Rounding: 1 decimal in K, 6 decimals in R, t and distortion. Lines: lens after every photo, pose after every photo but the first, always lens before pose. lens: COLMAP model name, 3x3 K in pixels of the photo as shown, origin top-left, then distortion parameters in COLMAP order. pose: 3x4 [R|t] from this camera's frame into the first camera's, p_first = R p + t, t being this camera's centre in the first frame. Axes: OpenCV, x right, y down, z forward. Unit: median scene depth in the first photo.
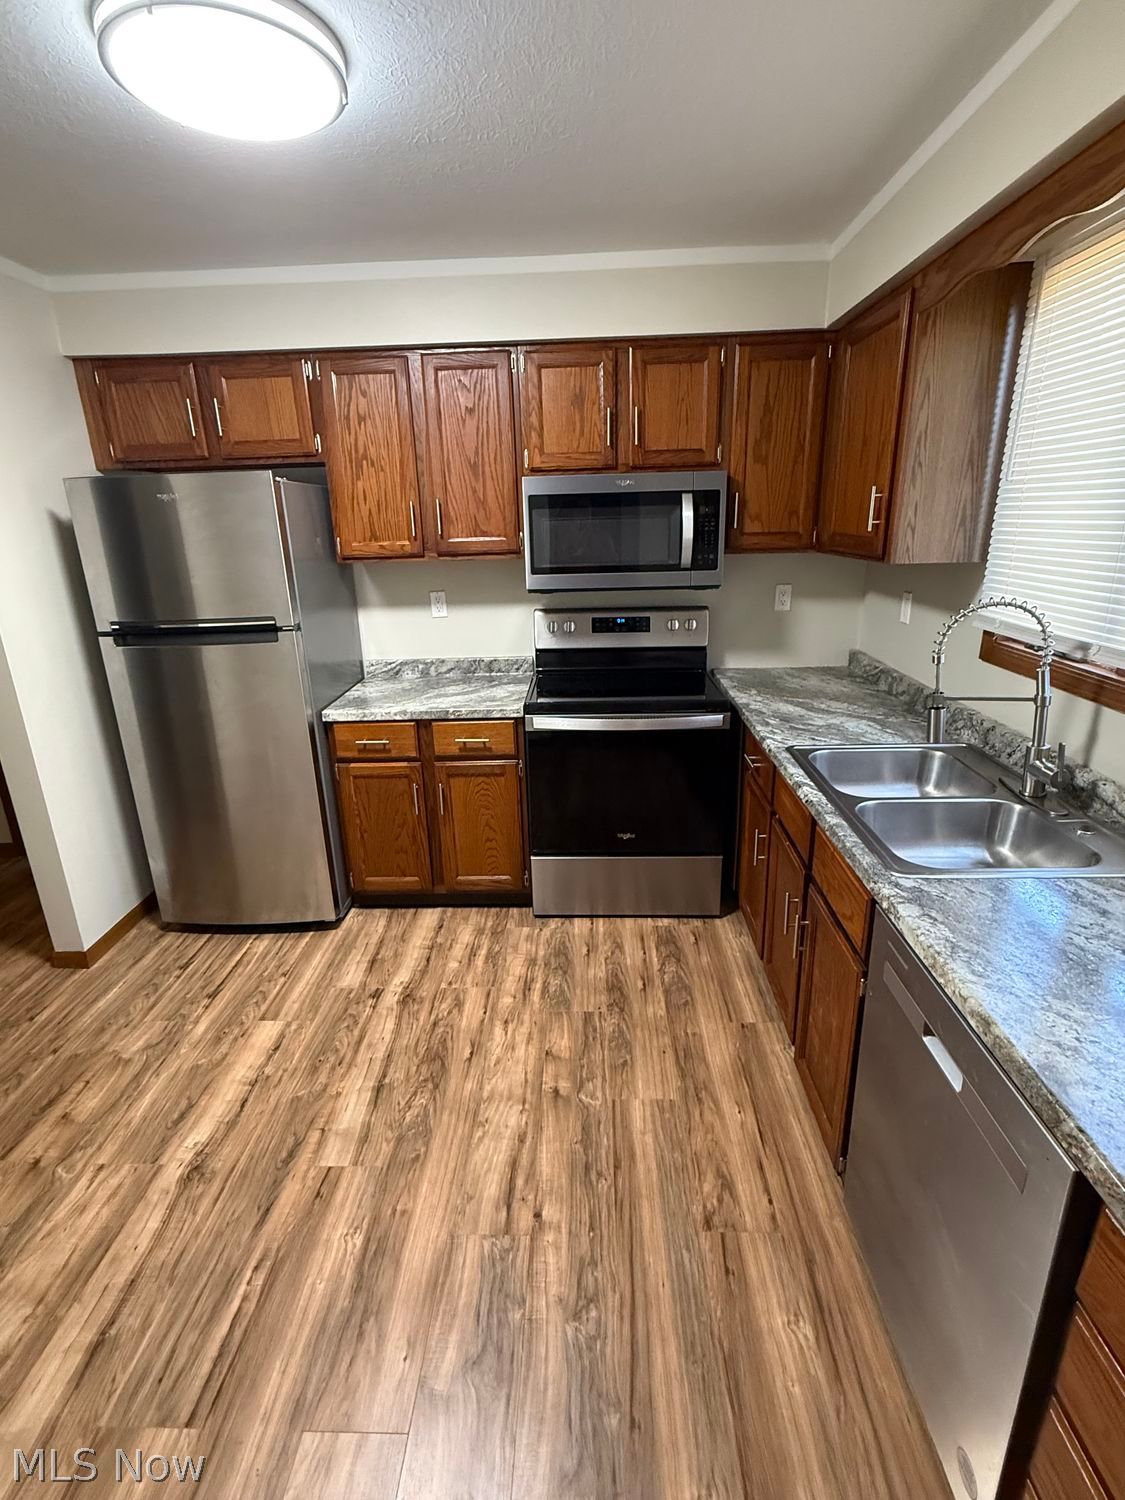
lens RADIAL K [[712.7, 0, 558.5], [0, 712.7, 746.6], [0, 0, 1]] dist [-0.001205, -0.000864]
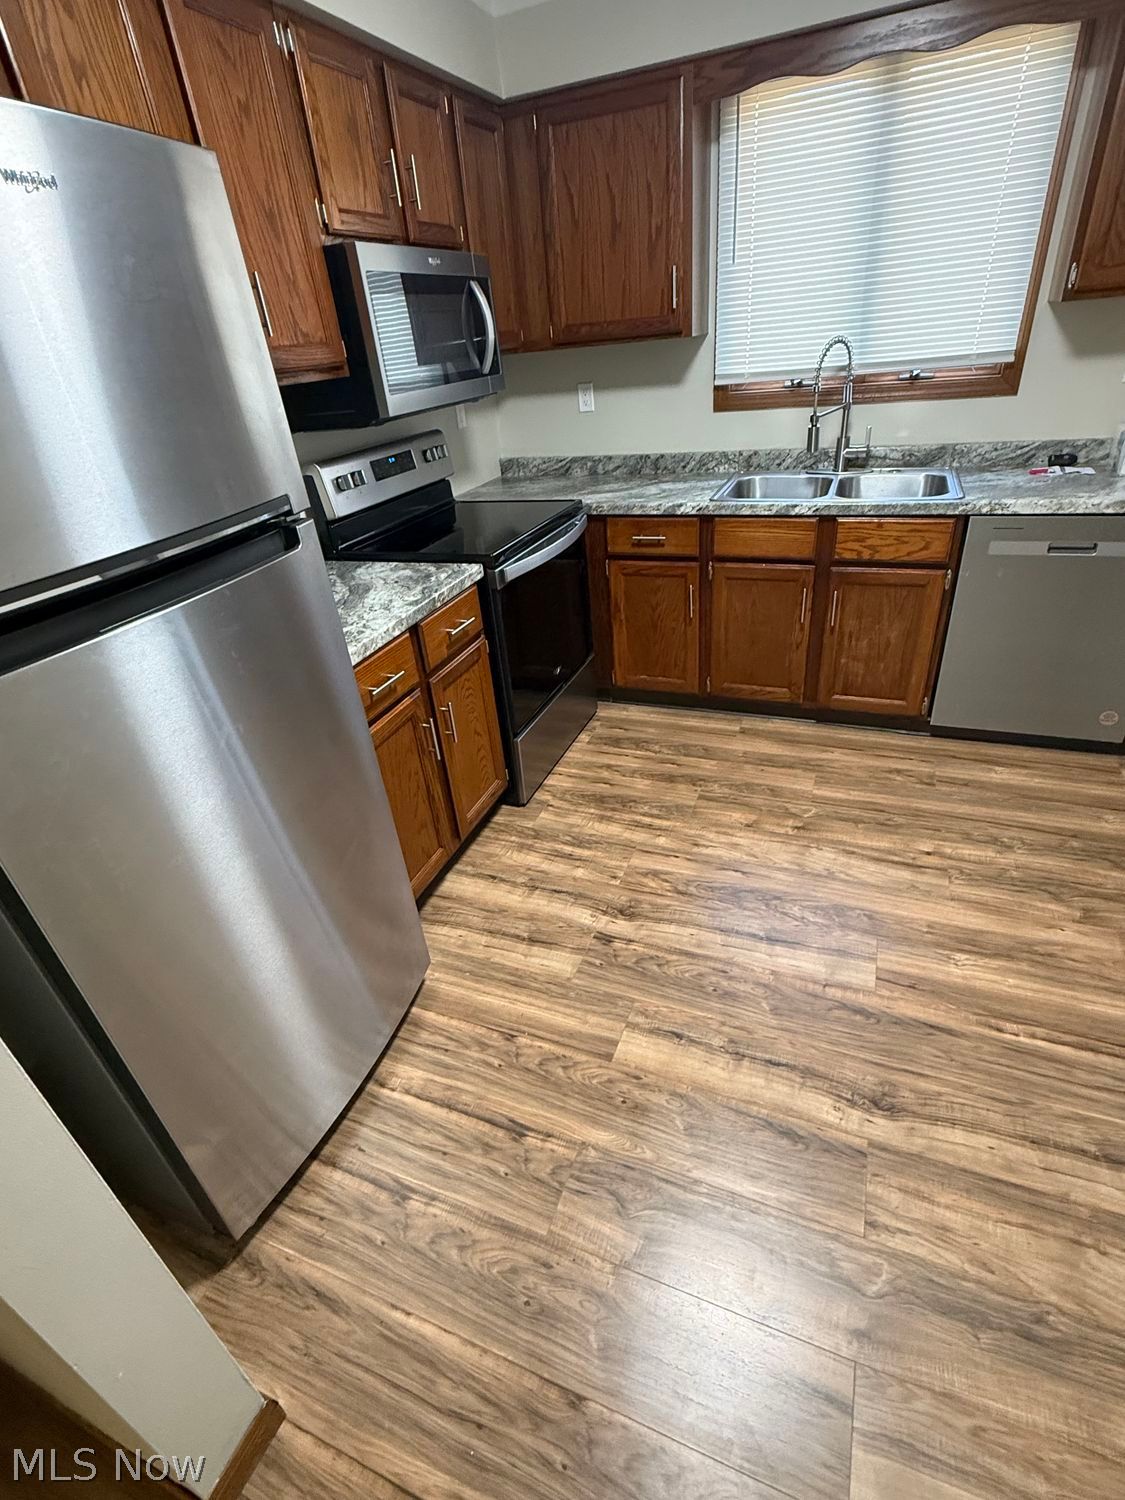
lens RADIAL K [[712.7, 0, 558.5], [0, 712.7, 746.6], [0, 0, 1]] dist [-0.001205, -0.000864]
pose [[0.349048, -0.475583, 0.807457, -0.969031], [0.366897, 0.862219, 0.349235, -0.160359], [-0.862295, 0.174353, 0.475446, 0.748504]]
